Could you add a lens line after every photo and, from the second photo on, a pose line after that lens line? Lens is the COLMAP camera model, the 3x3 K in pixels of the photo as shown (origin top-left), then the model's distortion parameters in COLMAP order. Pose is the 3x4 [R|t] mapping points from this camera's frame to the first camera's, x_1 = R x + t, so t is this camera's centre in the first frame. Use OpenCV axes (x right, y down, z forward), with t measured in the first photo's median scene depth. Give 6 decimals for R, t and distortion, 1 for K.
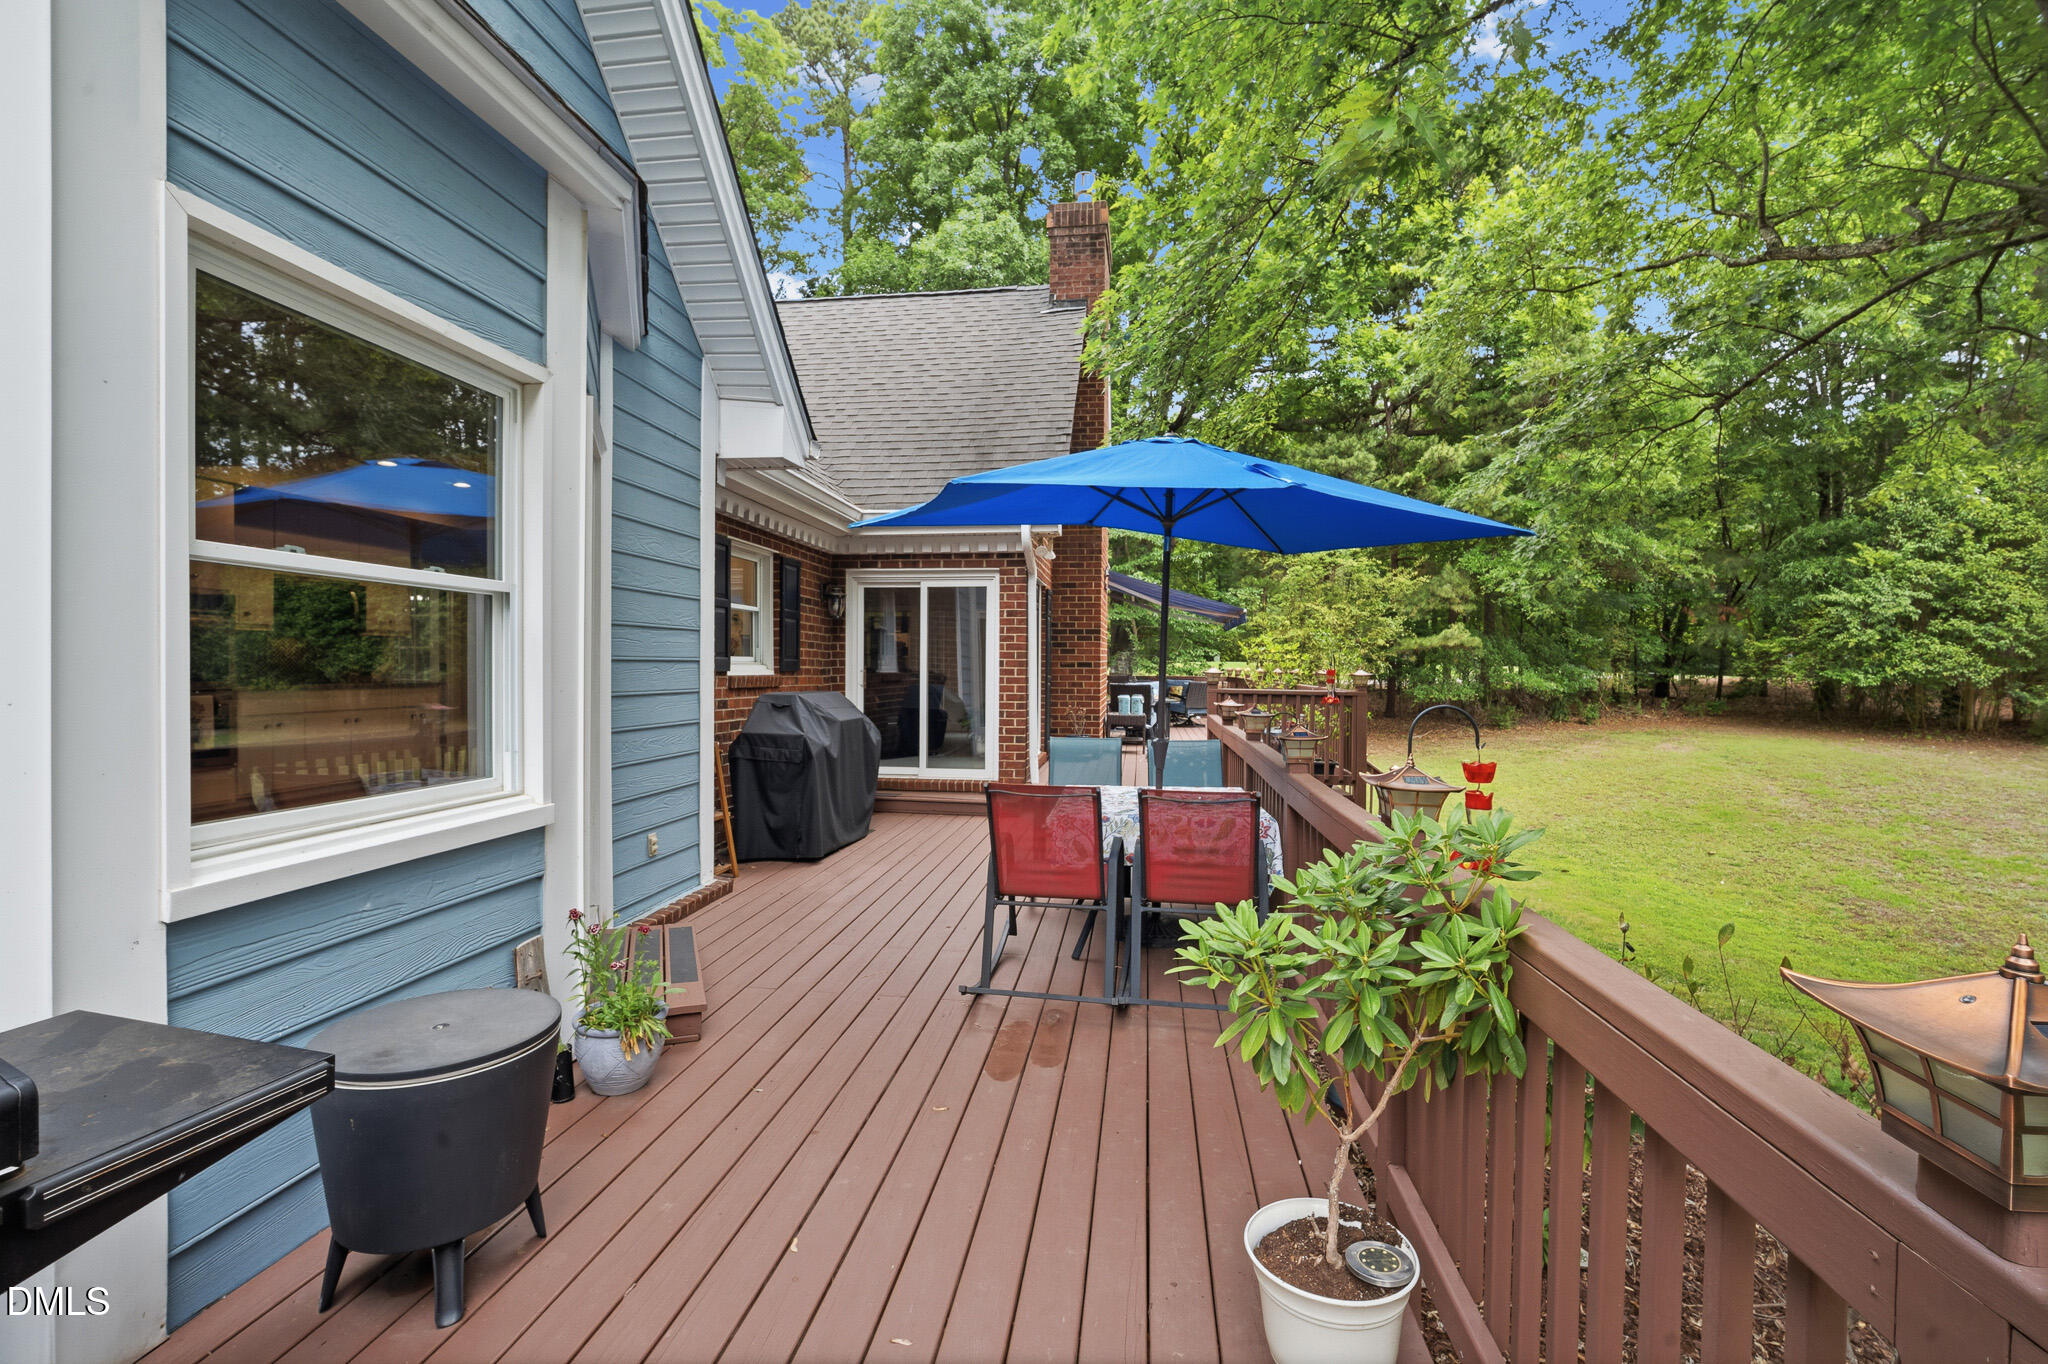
lens RADIAL K [[895.5, 0, 1029.2], [0, 895.5, 682.6], [0, 0, 1]] dist [-0.012440, 0.001651]
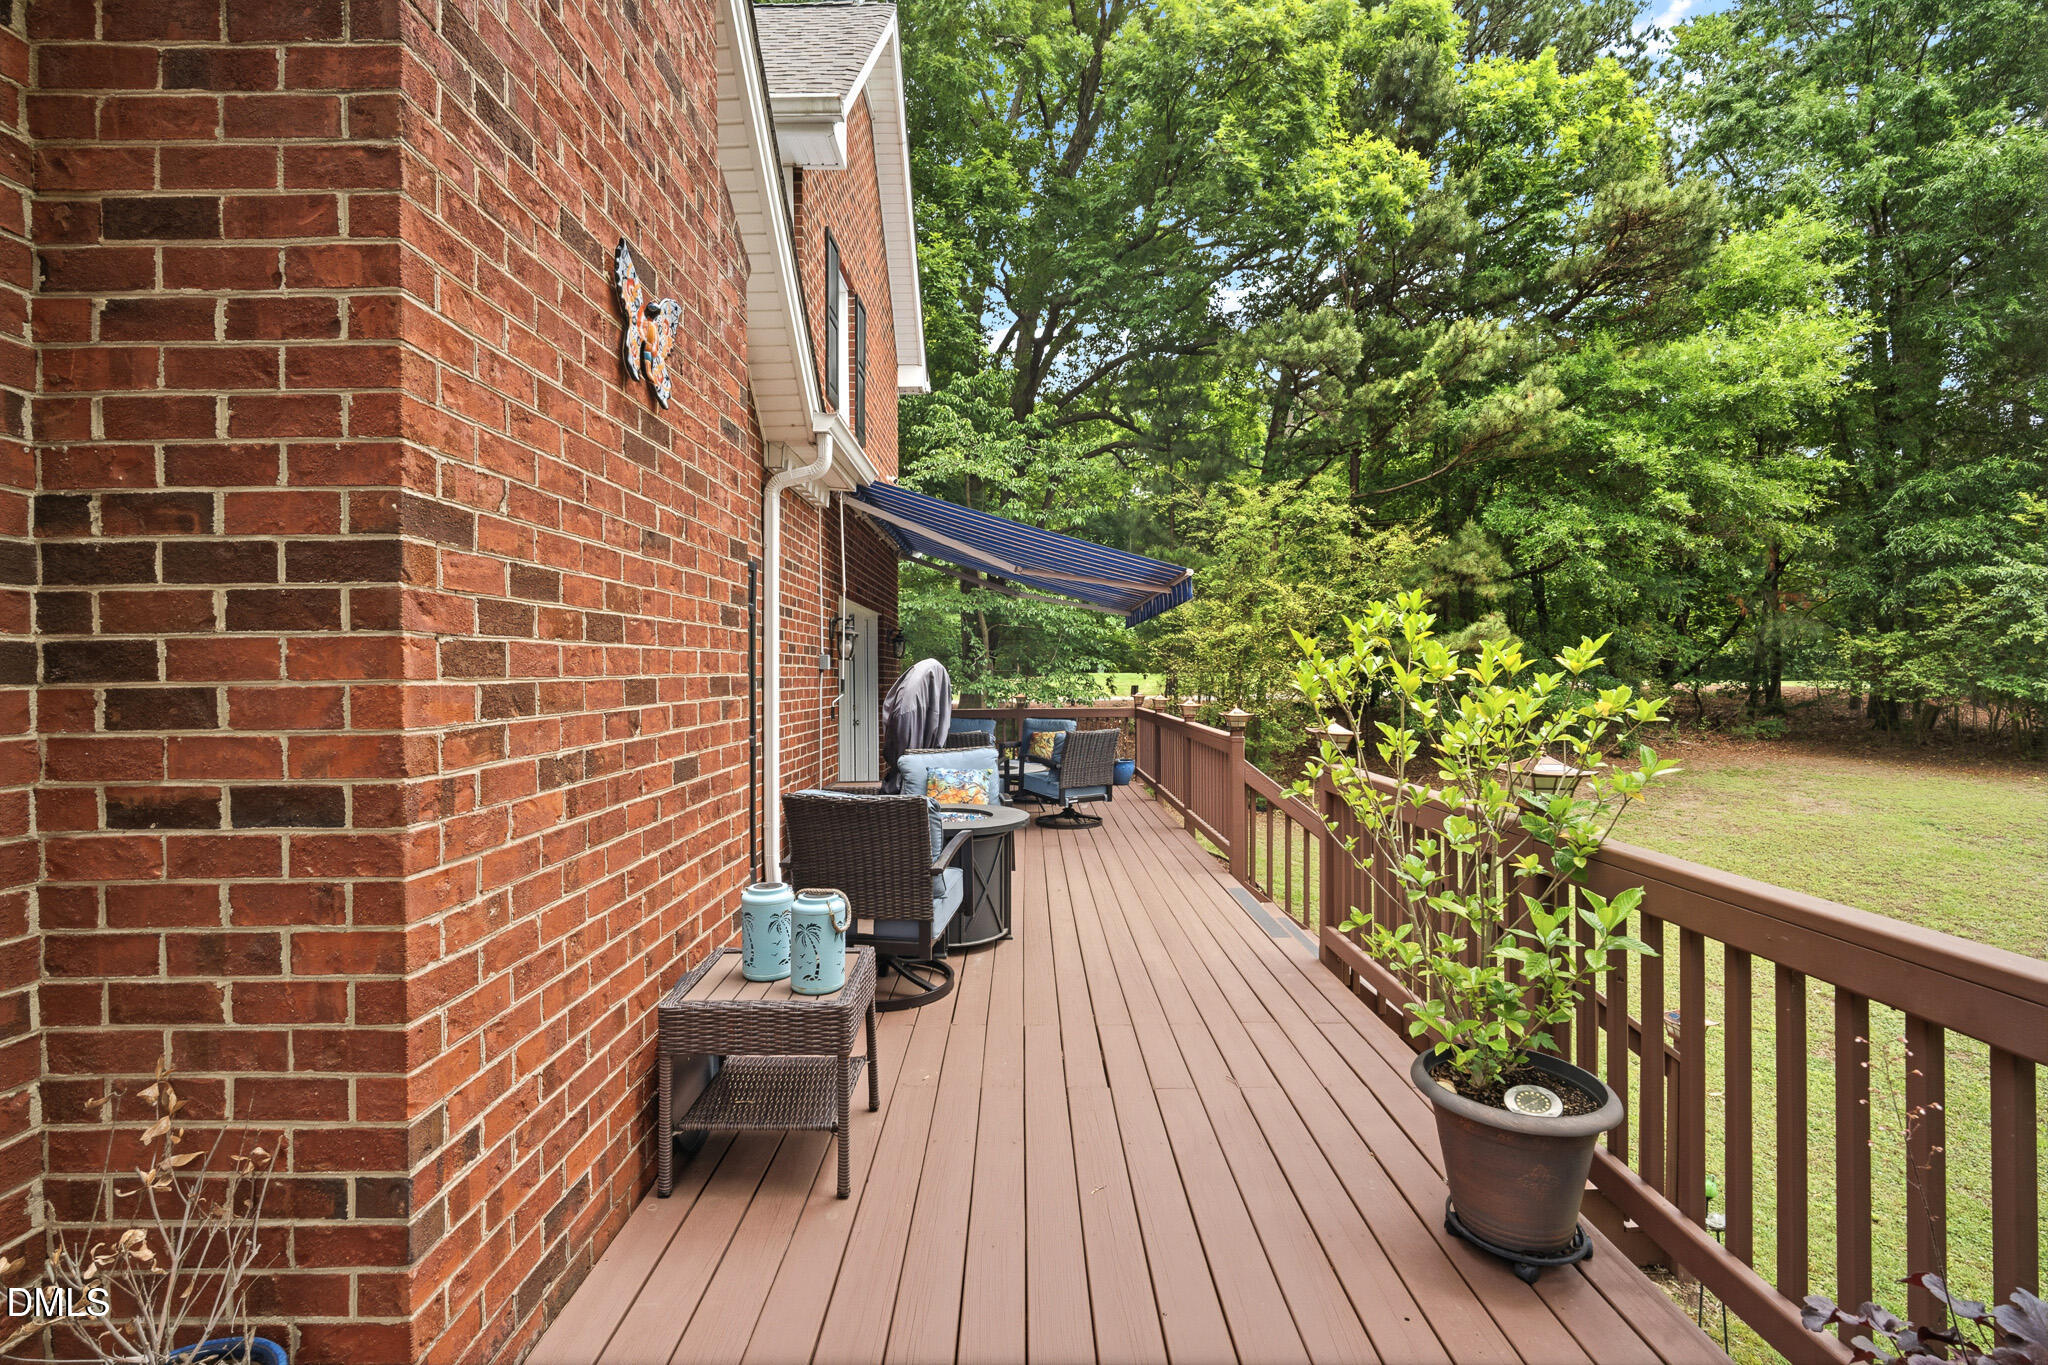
lens RADIAL K [[895.5, 0, 1019.8], [0, 895.5, 673.5], [0, 0, 1]] dist [-0.012440, 0.001651]
pose [[0.992440, -0.014551, 0.121864, 0.075646], [0.017157, 0.999645, -0.020362, -0.017327], [-0.121524, 0.022299, 0.992338, 0.417599]]
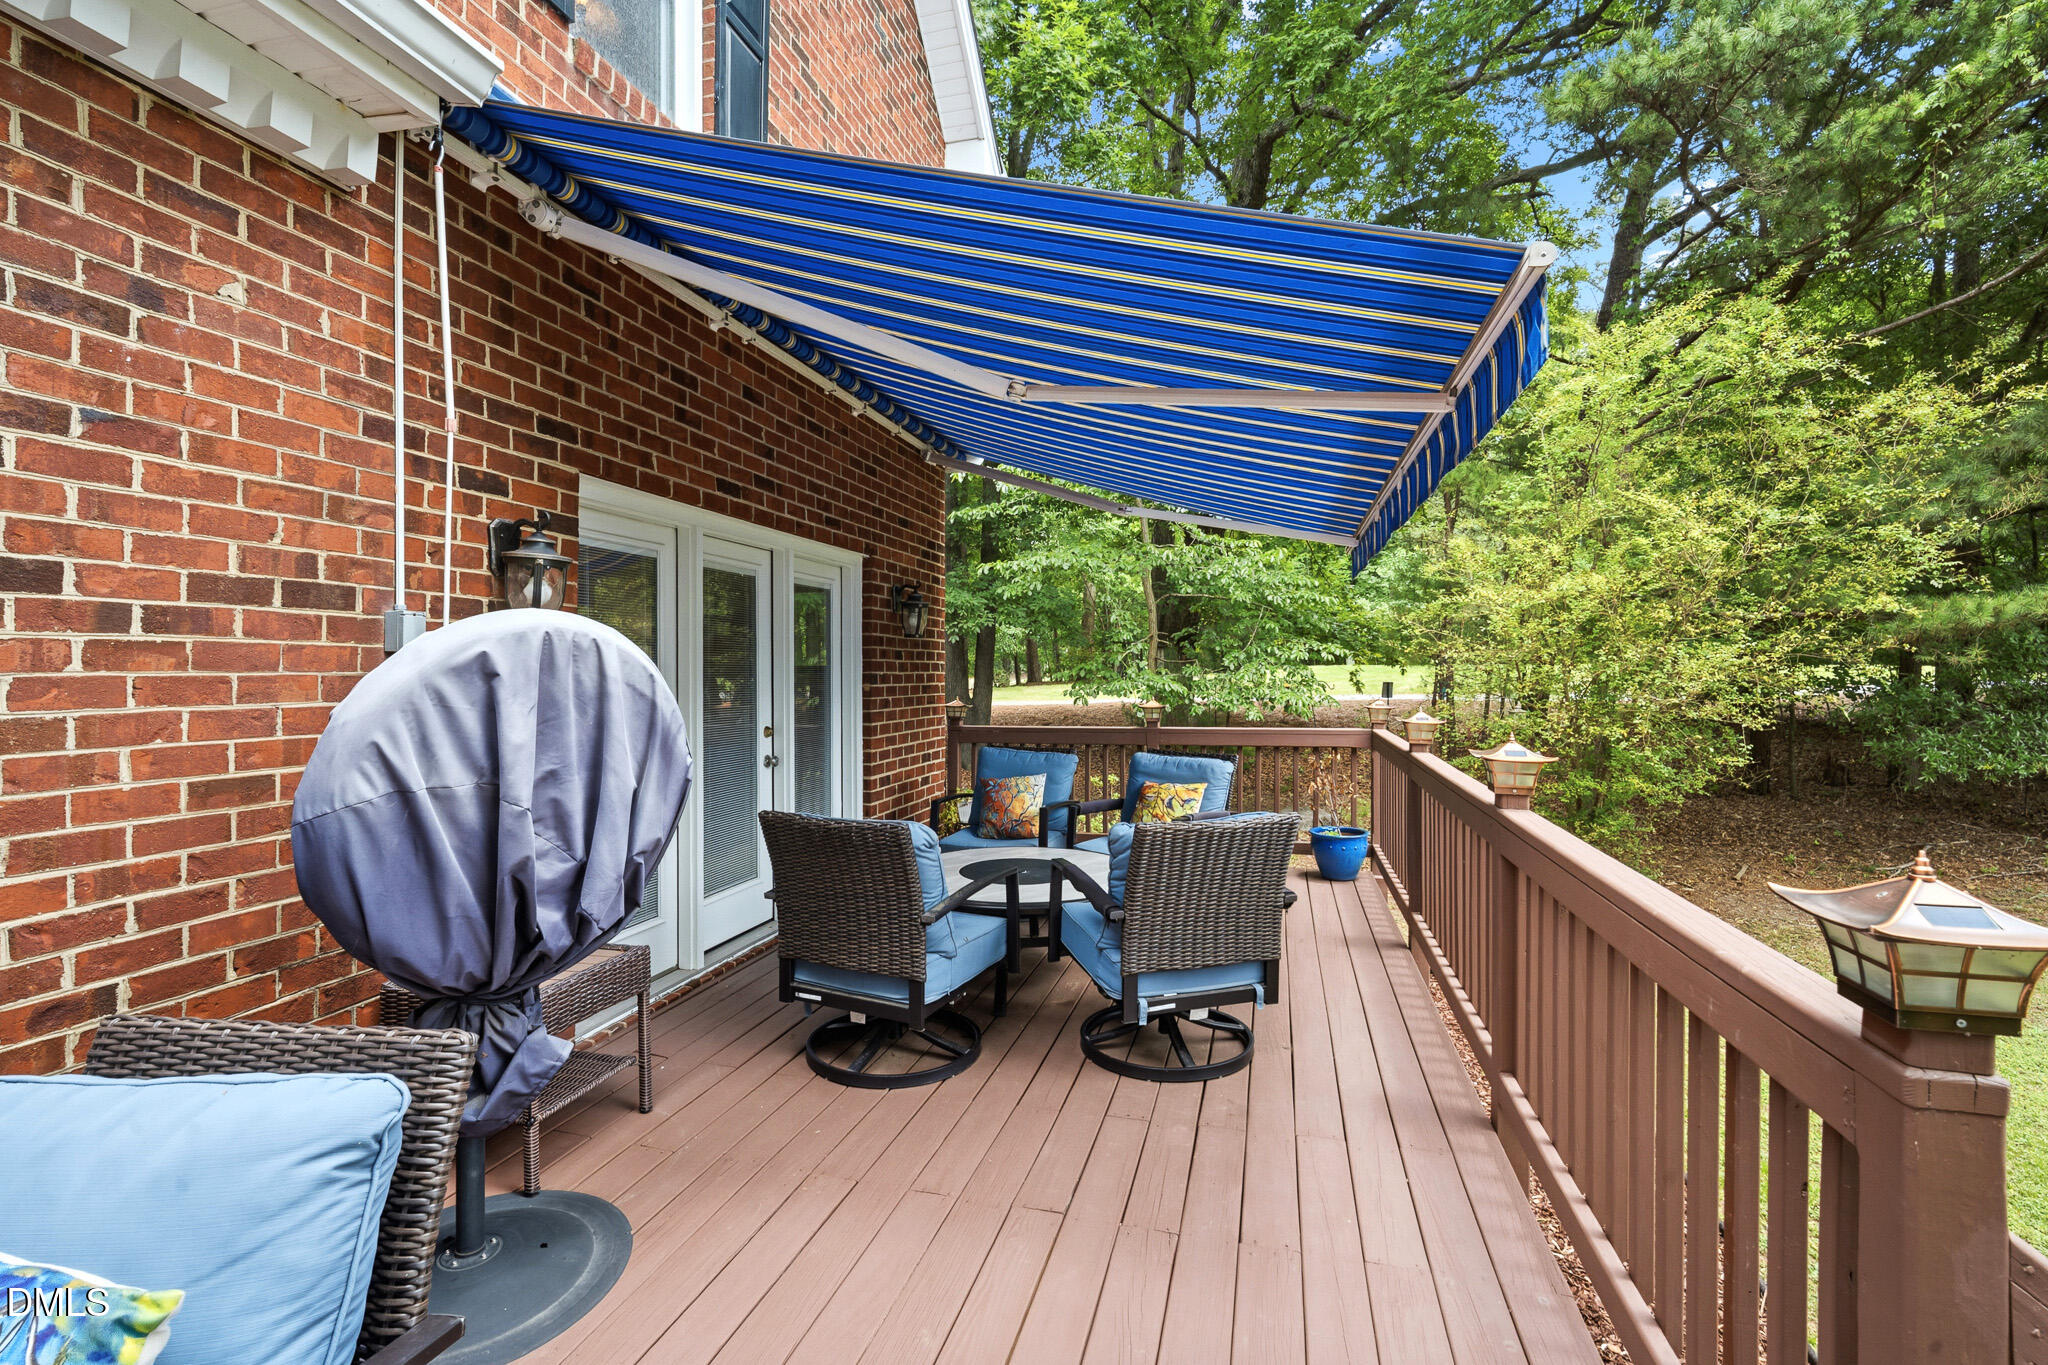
lens RADIAL K [[895.5, 0, 1031.6], [0, 895.5, 684.6], [0, 0, 1]] dist [-0.012440, 0.001651]
pose [[0.990301, -0.012405, -0.138381, 0.141485], [0.012015, 0.999921, -0.003657, -0.020926], [0.138415, 0.001959, 0.990372, 0.644673]]
